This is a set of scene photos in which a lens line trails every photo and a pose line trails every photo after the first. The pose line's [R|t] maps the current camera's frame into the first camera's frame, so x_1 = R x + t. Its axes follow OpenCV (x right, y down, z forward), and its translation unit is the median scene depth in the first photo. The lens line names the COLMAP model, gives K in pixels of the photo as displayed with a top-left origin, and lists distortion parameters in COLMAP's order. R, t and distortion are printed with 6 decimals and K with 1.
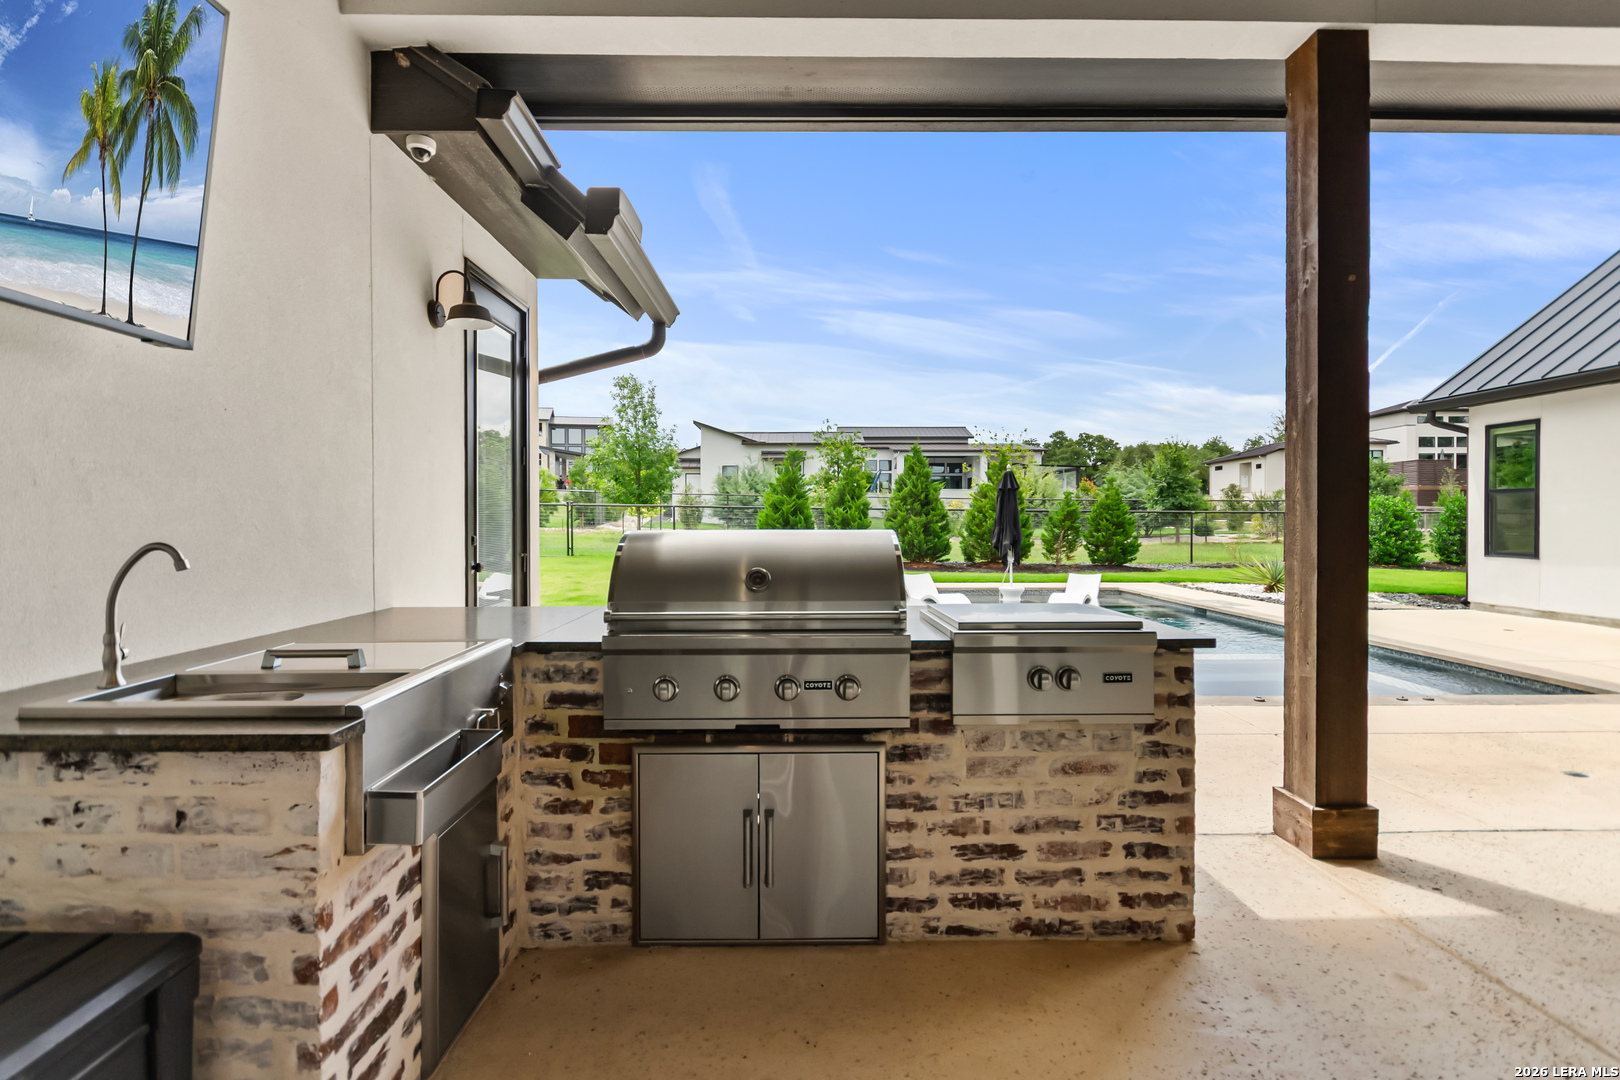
lens RADIAL K [[752.1, 0, 810.0], [0, 752.1, 540.0], [0, 0, 1]] dist [-0.000802, -0.000359]
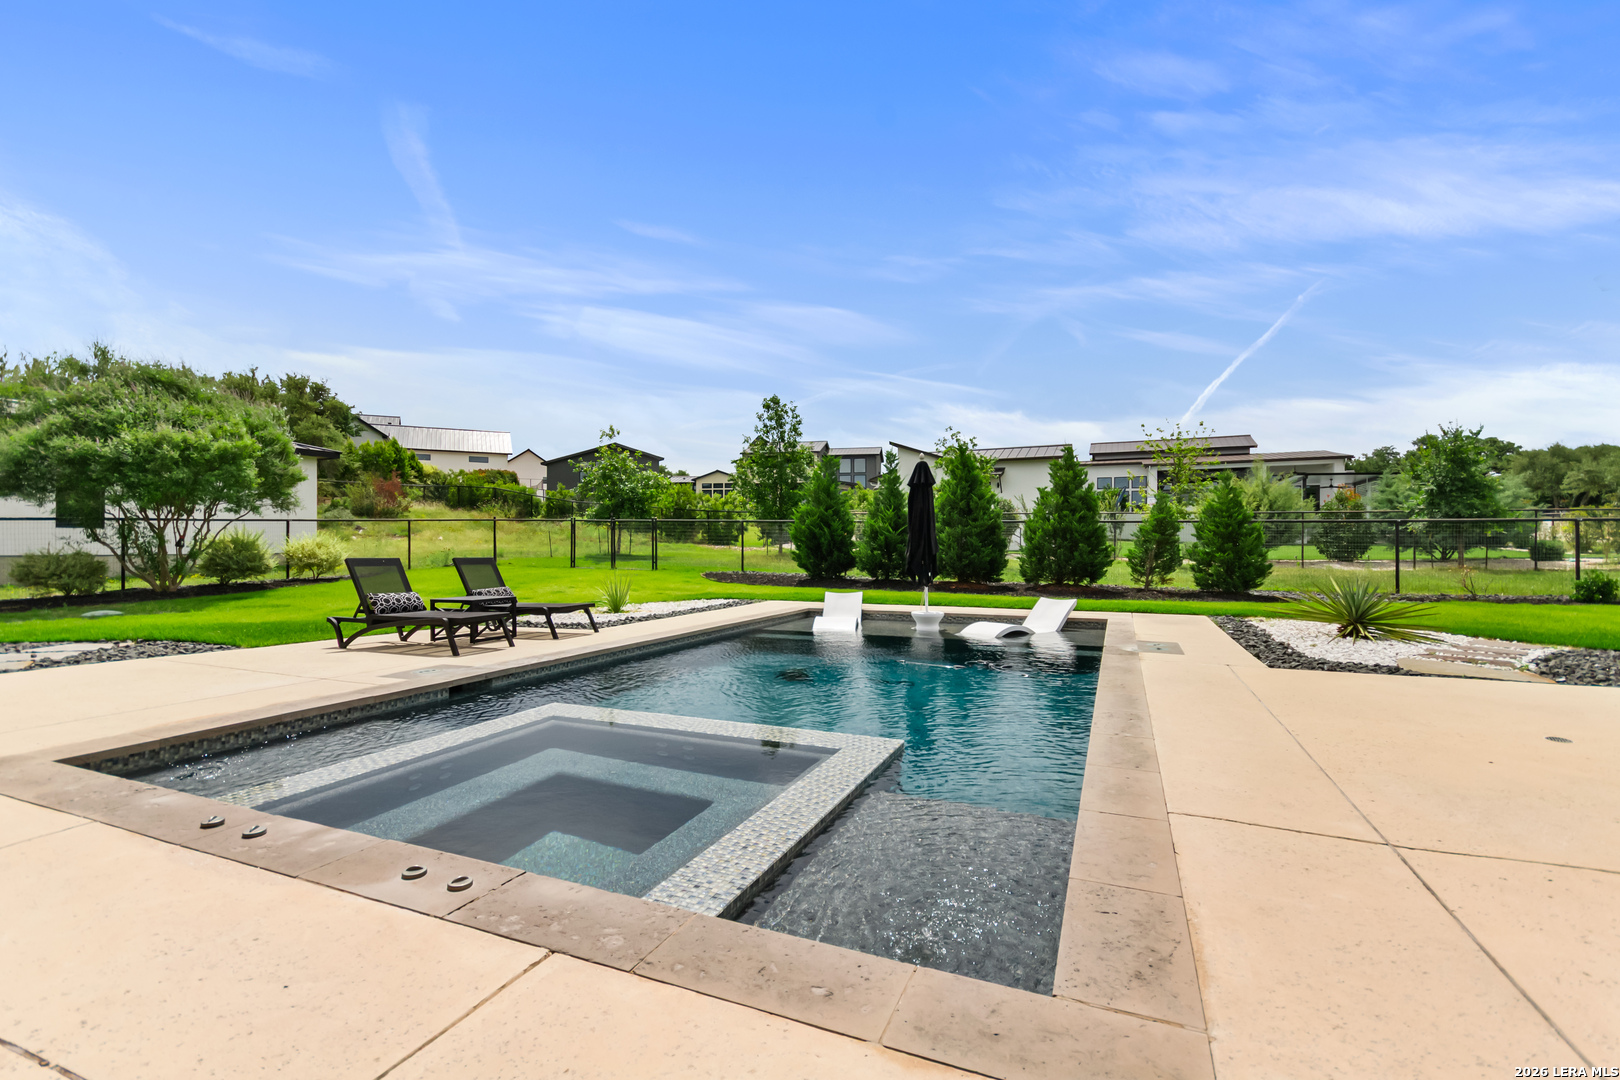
lens RADIAL K [[714.7, 0, 807.1], [0, 714.7, 559.0], [0, 0, 1]] dist [0.004254, 0.001150]
pose [[0.916526, 0.009524, -0.399861, 0.301100], [-0.012270, 0.999915, -0.004308, 0.008883], [0.399786, 0.008854, 0.916566, 0.187113]]
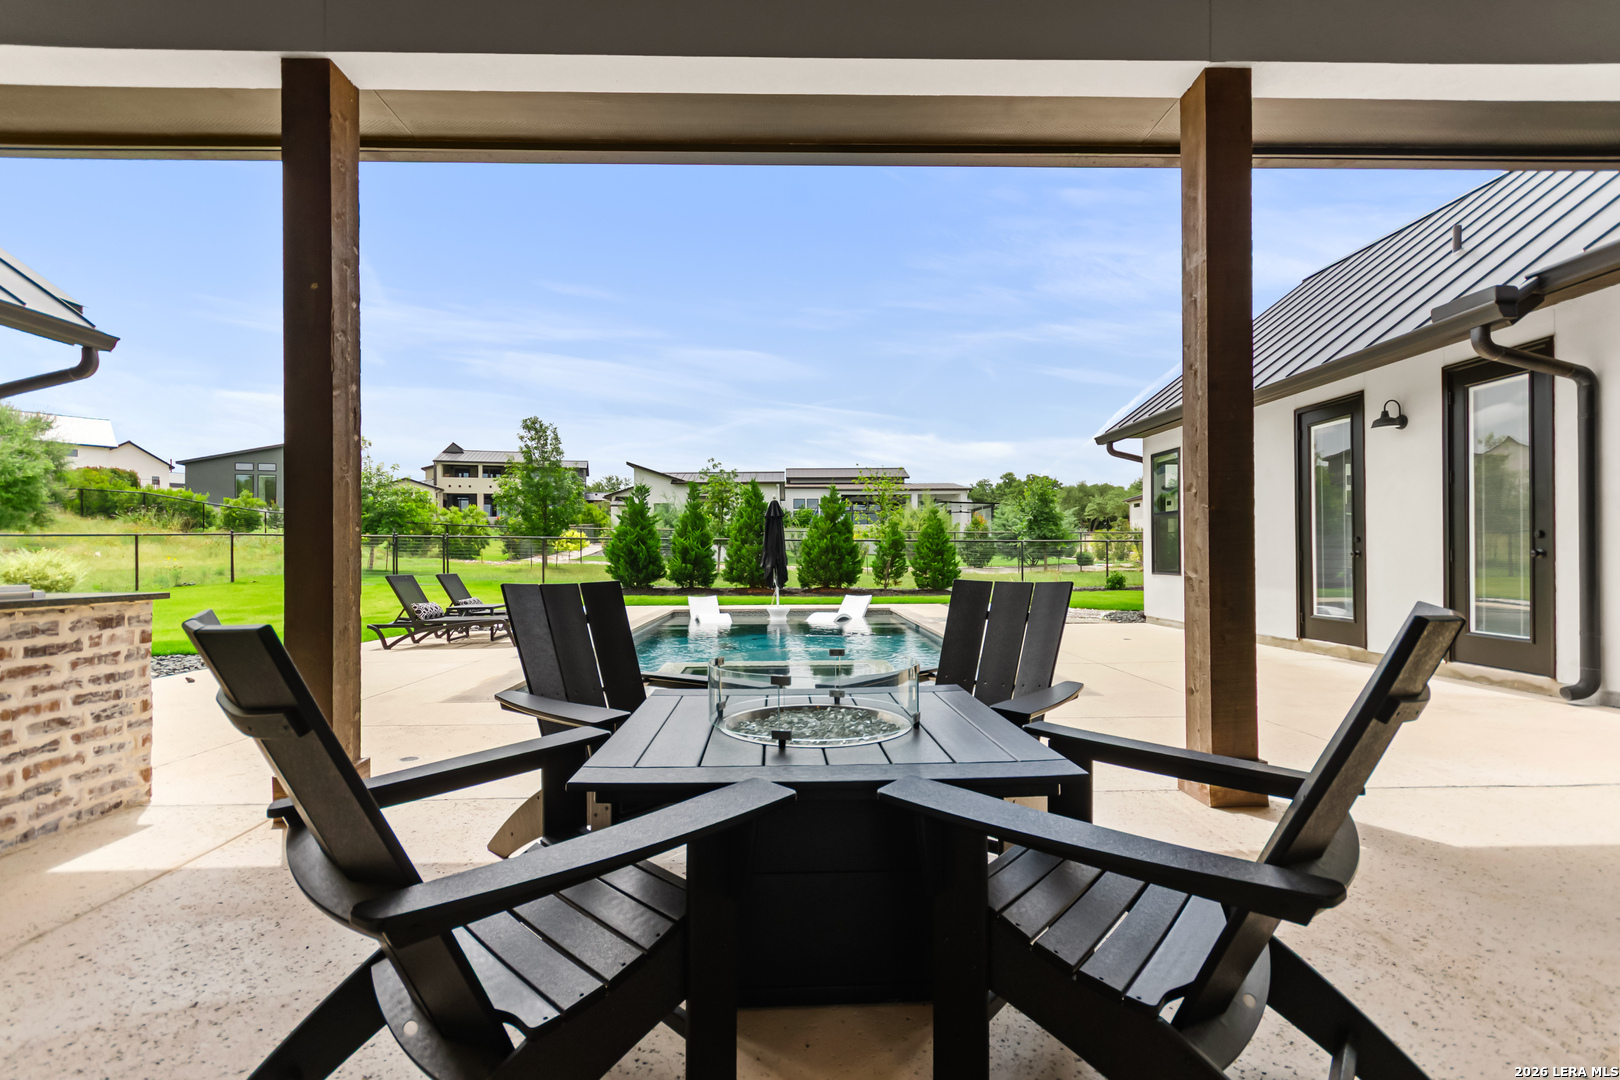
lens RADIAL K [[696.7, 0, 802.0], [0, 696.7, 555.1], [0, 0, 1]] dist [0.000998, 0.000126]
pose [[0.999892, -0.004650, 0.013928, 0.193889], [0.005035, 0.999603, -0.027738, 0.010354], [-0.013794, 0.027805, 0.999518, -0.003824]]
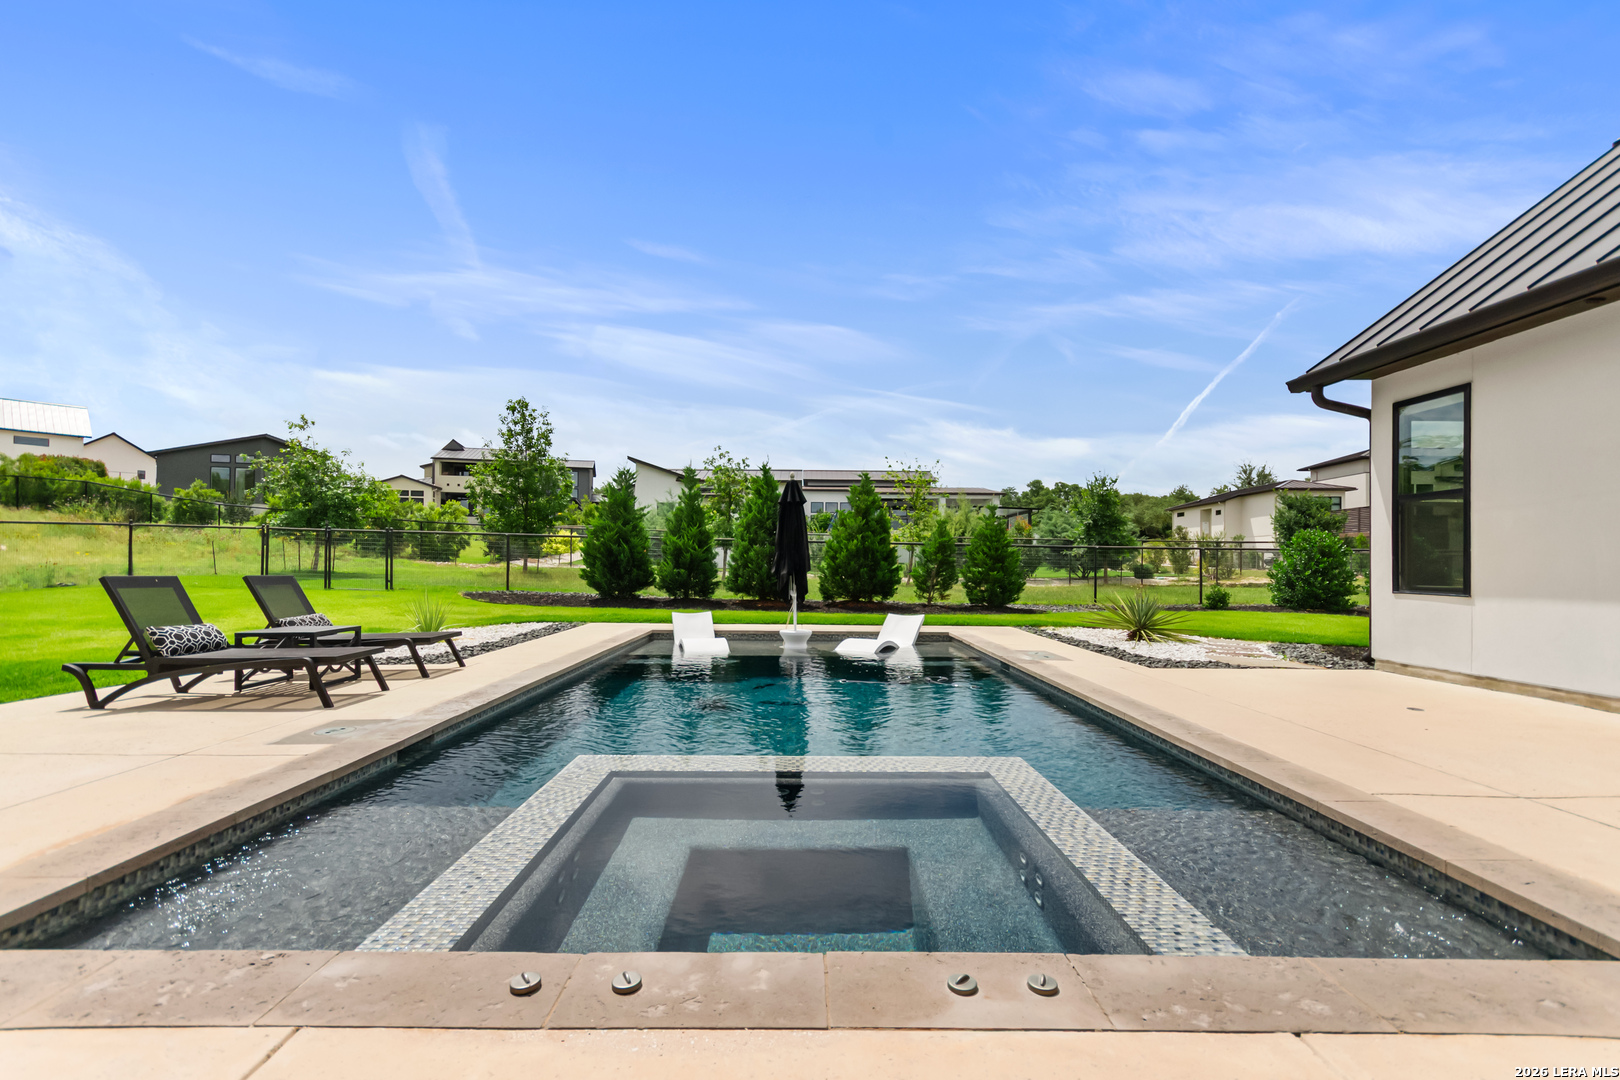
lens RADIAL K [[714.7, 0, 807.1], [0, 714.7, 559.0], [0, 0, 1]] dist [0.004254, 0.001150]
pose [[0.999947, 0.010299, -0.000894, 0.187876], [-0.010324, 0.999357, -0.034337, 0.009809], [0.000540, 0.034344, 0.999410, 0.177764]]
